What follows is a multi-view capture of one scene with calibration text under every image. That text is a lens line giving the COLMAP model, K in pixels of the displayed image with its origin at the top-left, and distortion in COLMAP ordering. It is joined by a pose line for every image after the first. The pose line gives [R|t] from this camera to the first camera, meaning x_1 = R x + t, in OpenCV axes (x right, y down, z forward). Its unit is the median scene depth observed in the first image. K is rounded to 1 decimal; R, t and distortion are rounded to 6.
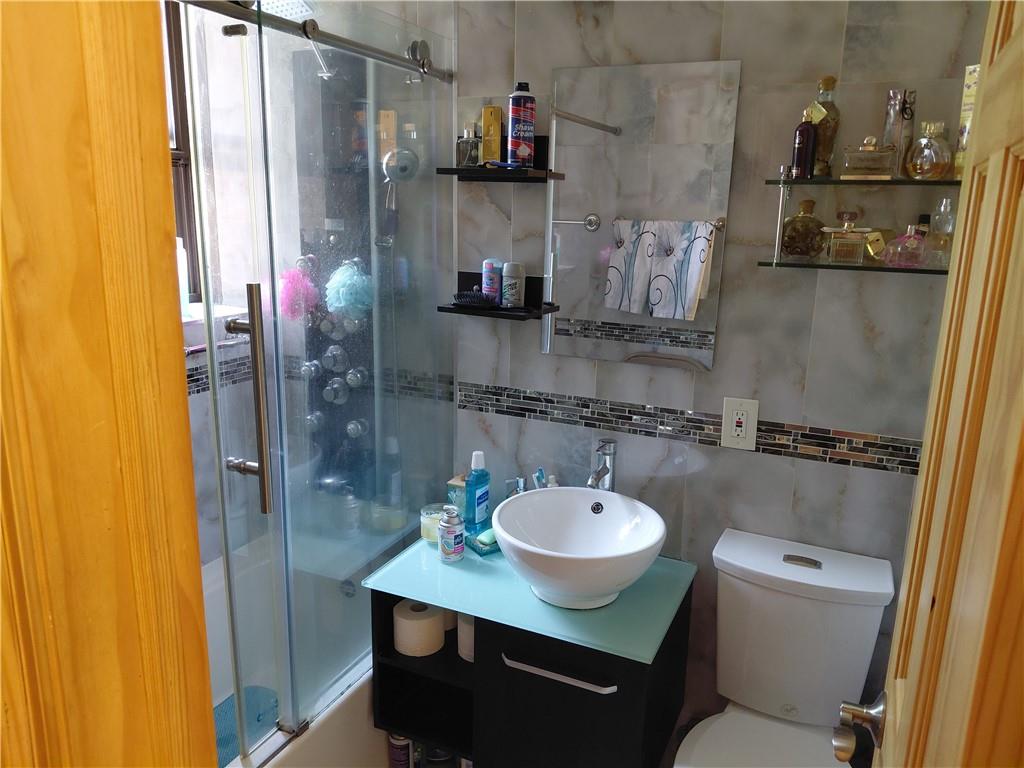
lens RADIAL K [[764.1, 0, 533.9], [0, 764.1, 383.9], [0, 0, 1]] dist [0.115654, -0.233675]
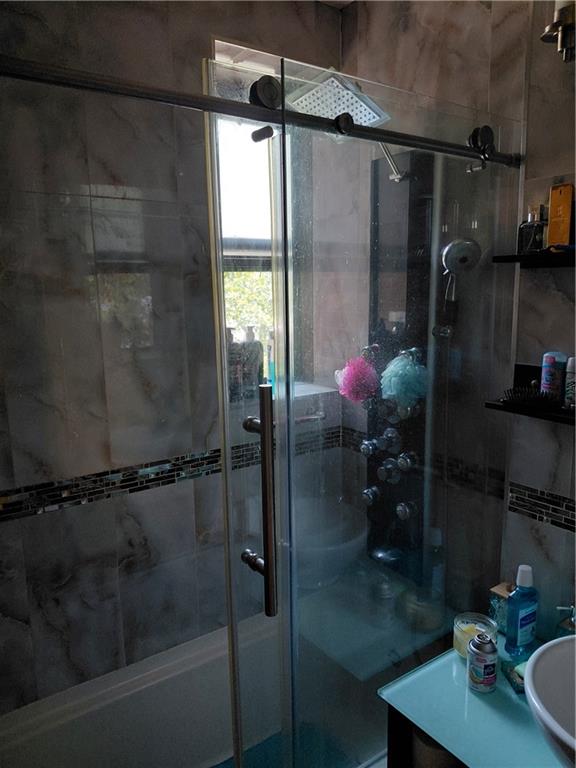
lens RADIAL K [[573.1, 0, 288.0], [0, 573.1, 384.0], [0, 0, 1]] dist [0.115654, -0.233675]
pose [[0.854625, 0.047800, -0.517041, 0.029700], [-0.082976, 0.995530, -0.045118, -0.067936], [0.512573, 0.081461, 0.854771, 0.261292]]
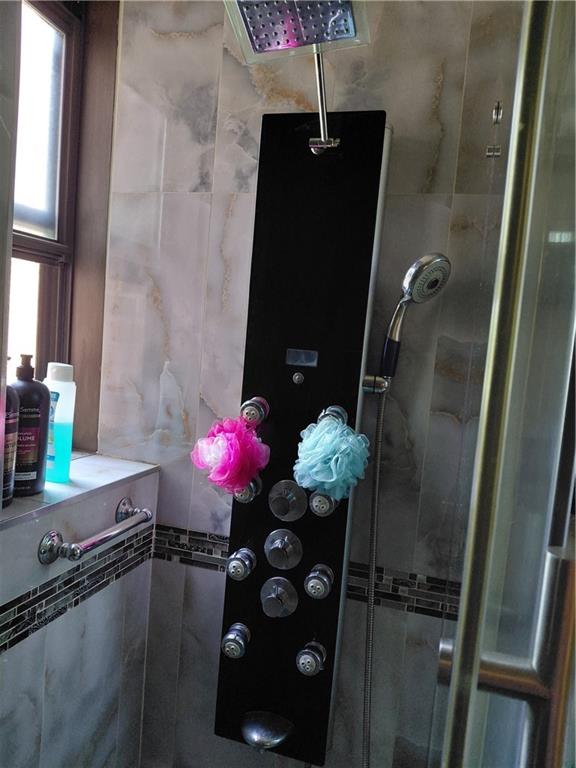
lens RADIAL K [[573.1, 0, 288.0], [0, 573.1, 384.0], [0, 0, 1]] dist [0.115654, -0.233675]
pose [[0.992138, 0.046258, 0.116284, -0.343082], [-0.028907, 0.988759, -0.146696, -0.110470], [-0.121762, 0.142181, 0.982323, 0.517294]]
